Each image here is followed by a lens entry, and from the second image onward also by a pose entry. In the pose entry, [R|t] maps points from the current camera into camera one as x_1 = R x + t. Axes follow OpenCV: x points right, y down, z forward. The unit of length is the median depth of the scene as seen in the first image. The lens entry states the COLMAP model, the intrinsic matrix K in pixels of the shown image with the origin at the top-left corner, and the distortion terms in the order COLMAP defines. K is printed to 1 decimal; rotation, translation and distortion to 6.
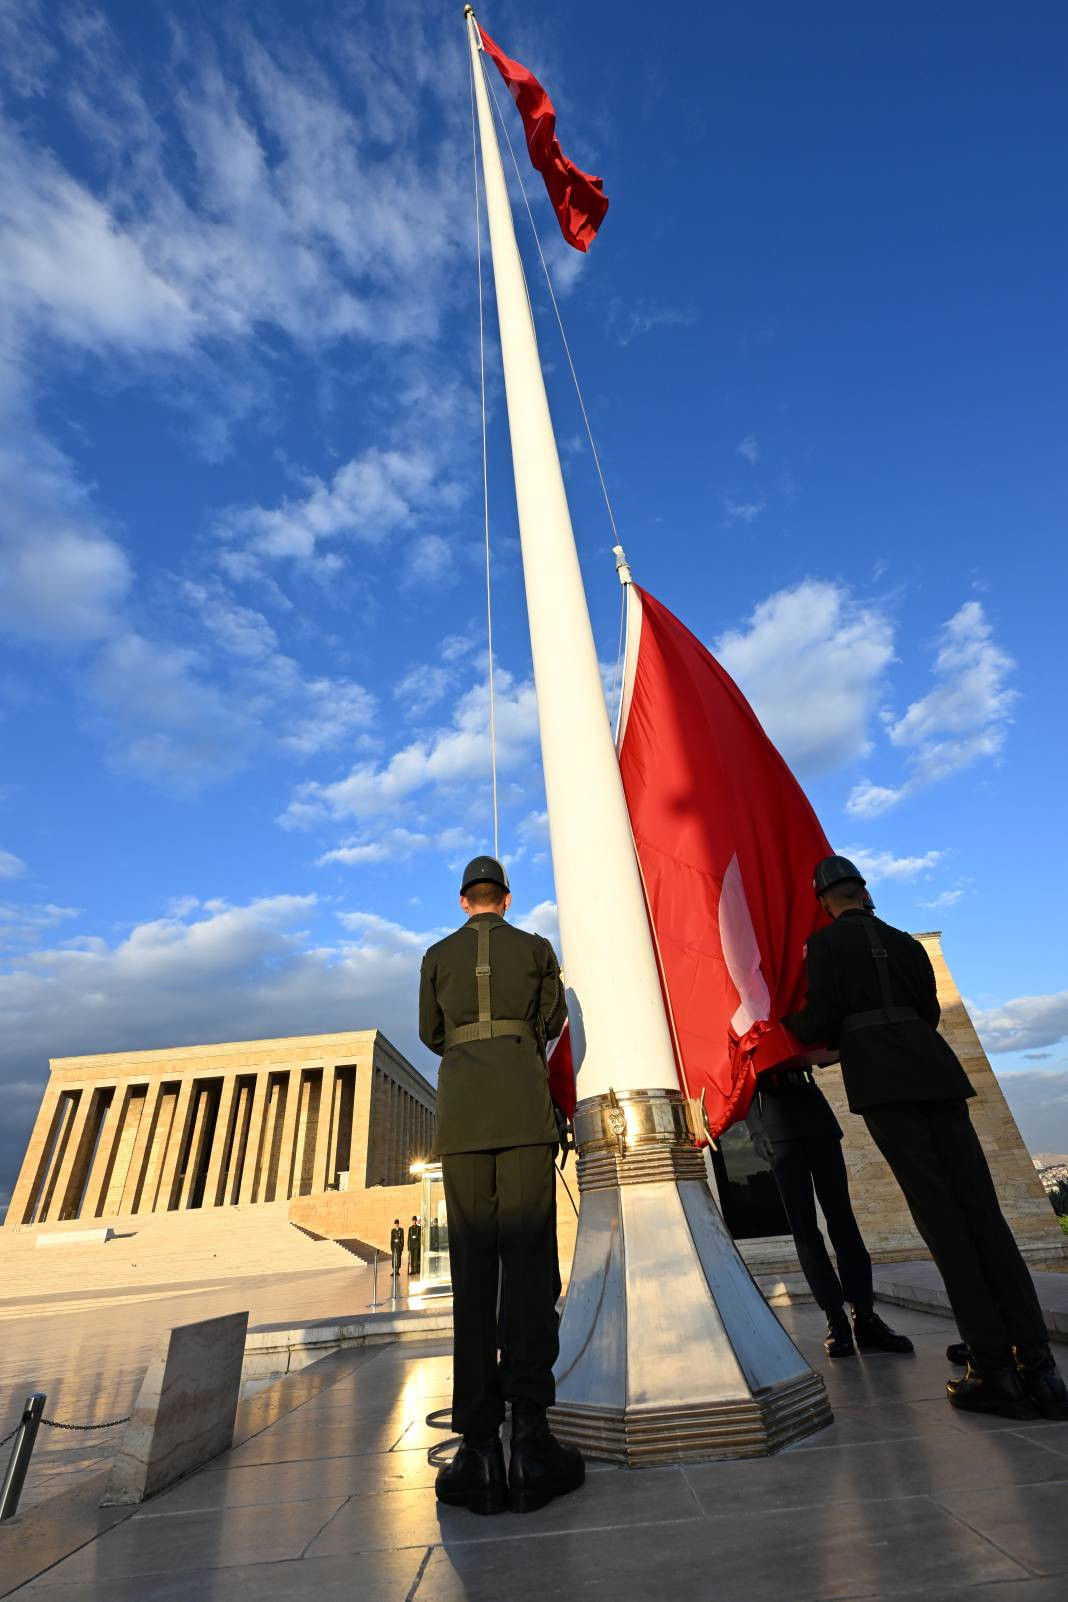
lens RADIAL K [[646.5, 0, 533.8], [0, 646.5, 804.6], [0, 0, 1]] dist [0.000177, 0.000288]
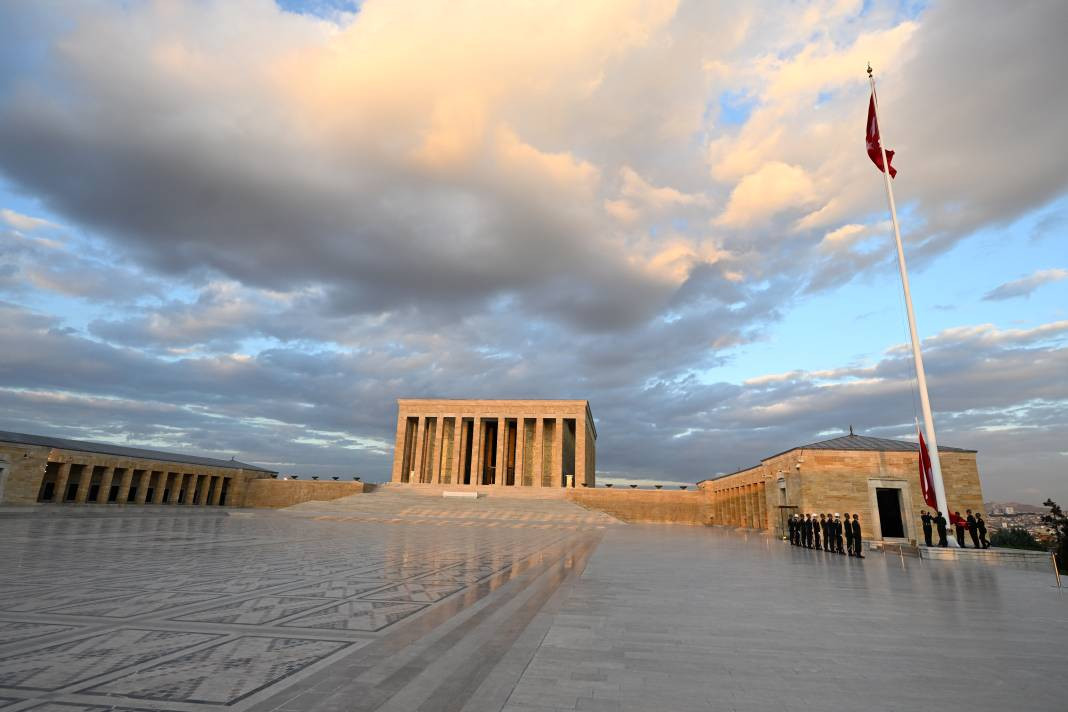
lens RADIAL K [[547.8, 0, 534.0], [0, 547.8, 356.0], [0, 0, 1]] dist [-0.001250, -0.000859]
pose [[0.989202, 0.079851, -0.122895, -0.222272], [-0.038078, 0.949772, 0.310616, -0.188198], [0.141525, -0.302582, 0.942557, -0.301187]]
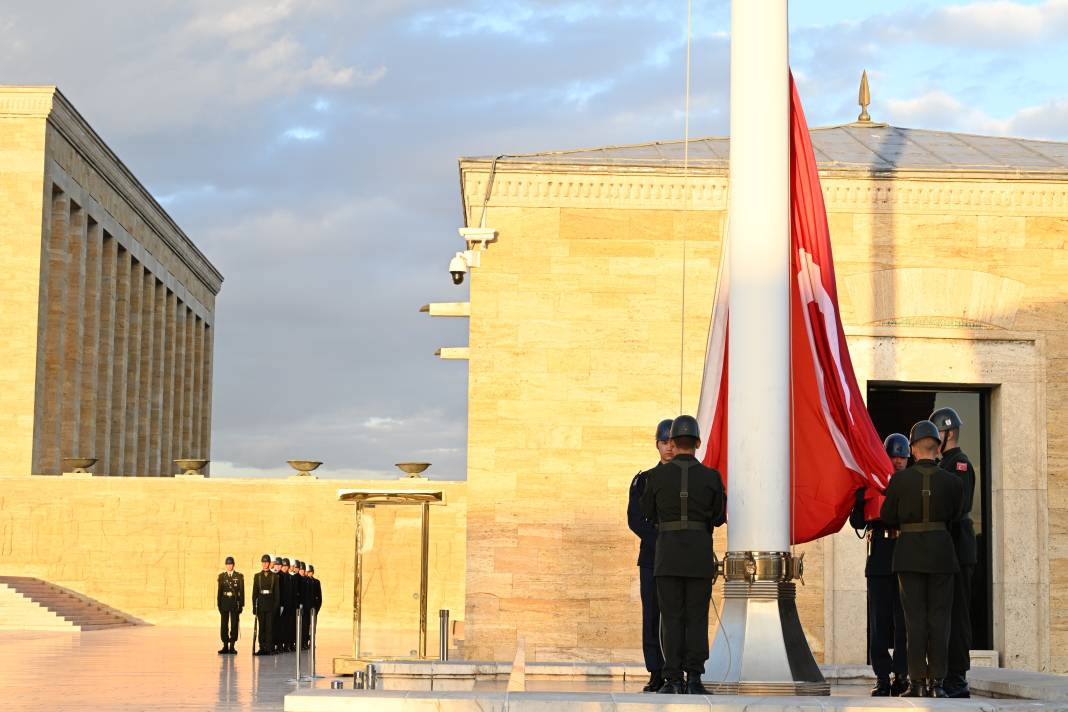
lens RADIAL K [[2127.4, 0, 534.0], [0, 2127.4, 356.0], [0, 0, 1]] dist [0.012901, -0.063896]
pose [[0.994291, 0.095455, 0.047683, -0.023051], [-0.106701, 0.887711, 0.447866, -0.075385], [0.000422, -0.450397, 0.892828, -0.115744]]
